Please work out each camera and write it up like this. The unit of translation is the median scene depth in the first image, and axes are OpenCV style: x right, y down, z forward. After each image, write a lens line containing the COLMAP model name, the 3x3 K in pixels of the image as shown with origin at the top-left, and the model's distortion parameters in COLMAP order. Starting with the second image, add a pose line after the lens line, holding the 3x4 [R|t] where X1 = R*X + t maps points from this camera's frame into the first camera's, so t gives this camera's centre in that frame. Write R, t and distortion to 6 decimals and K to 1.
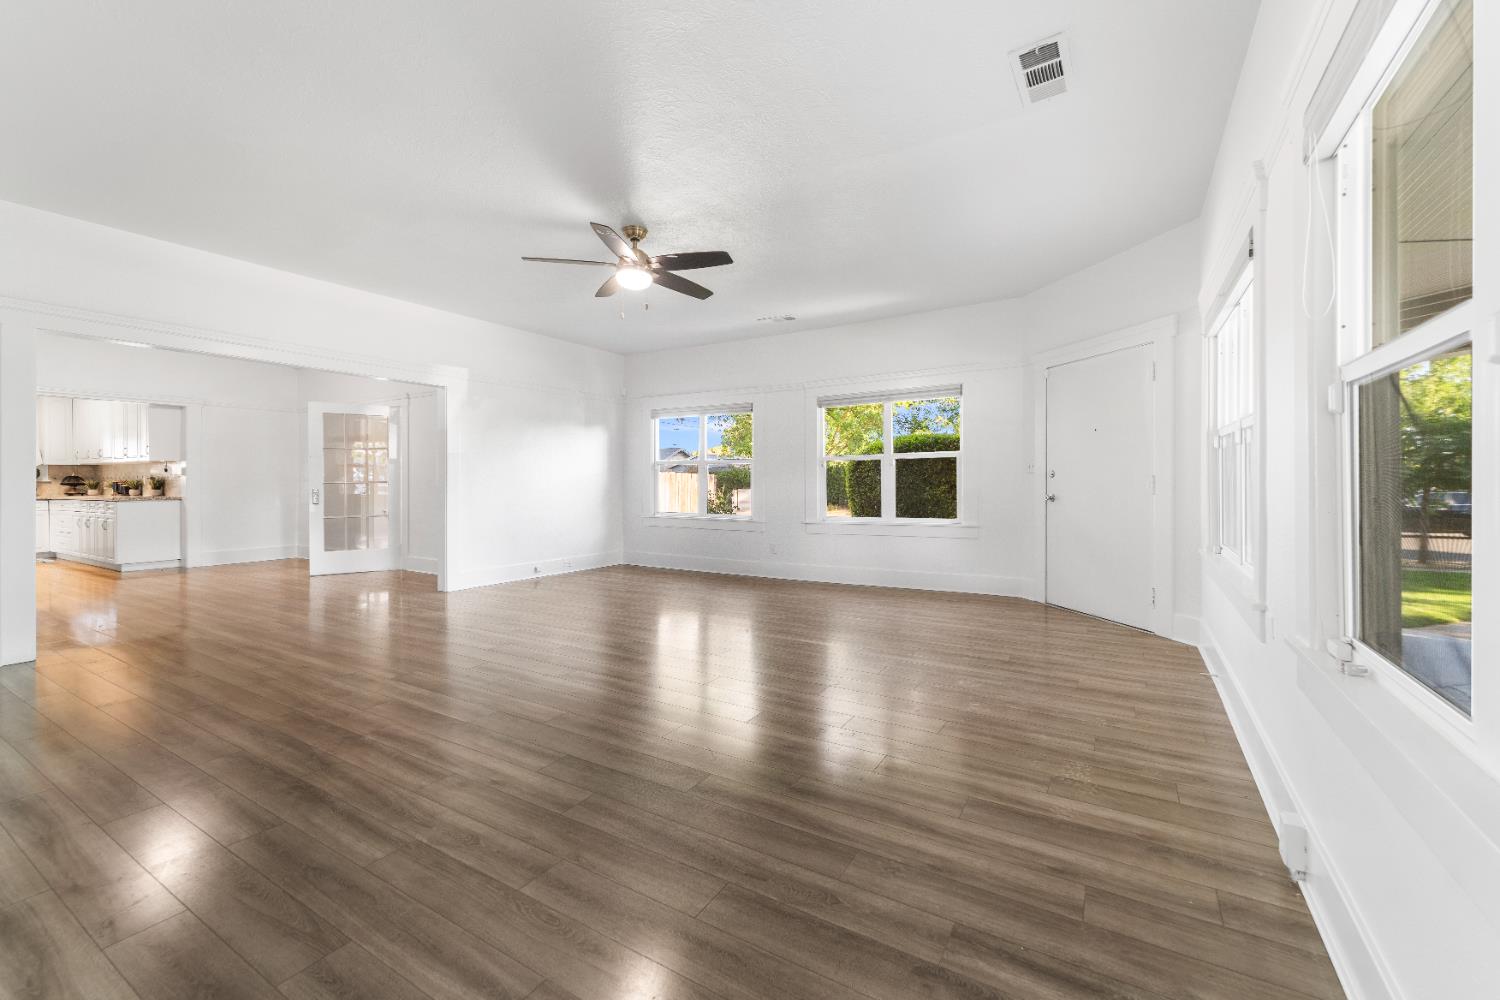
lens RADIAL K [[617.1, 0, 749.8], [0, 617.1, 483.7], [0, 0, 1]] dist [0.000930, 0.000115]
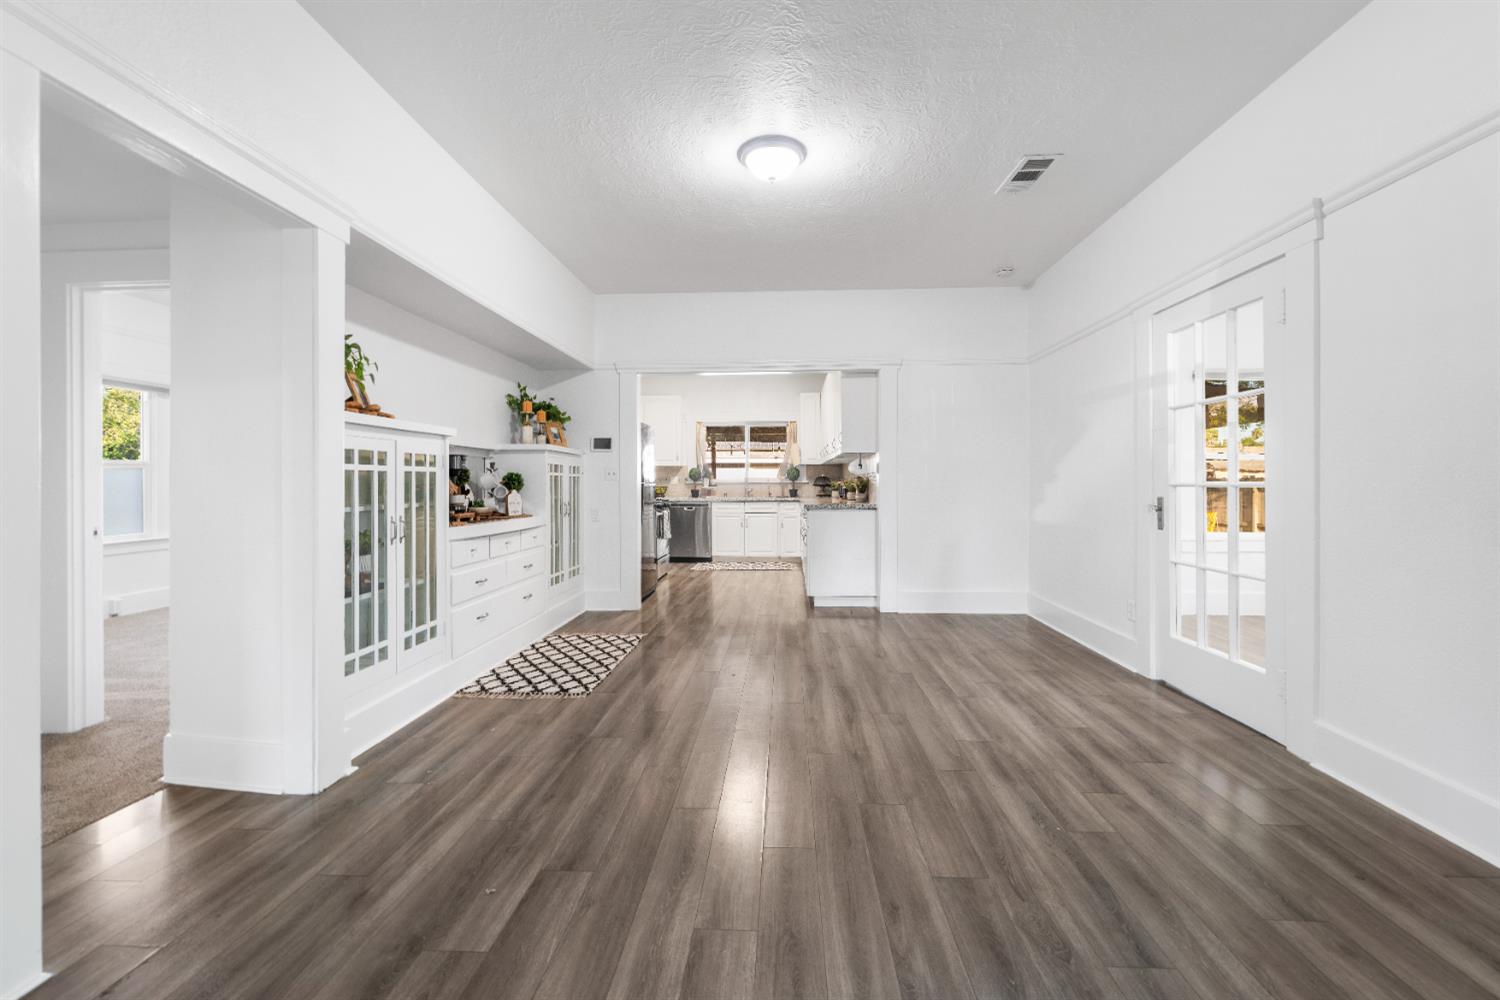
lens RADIAL K [[617.1, 0, 749.8], [0, 617.1, 483.7], [0, 0, 1]] dist [0.000930, 0.000115]
pose [[0.471796, 0.001664, -0.881706, -0.350612], [-0.000006, 0.999998, 0.001884, -0.003487], [0.881708, -0.000884, 0.471795, 0.505709]]
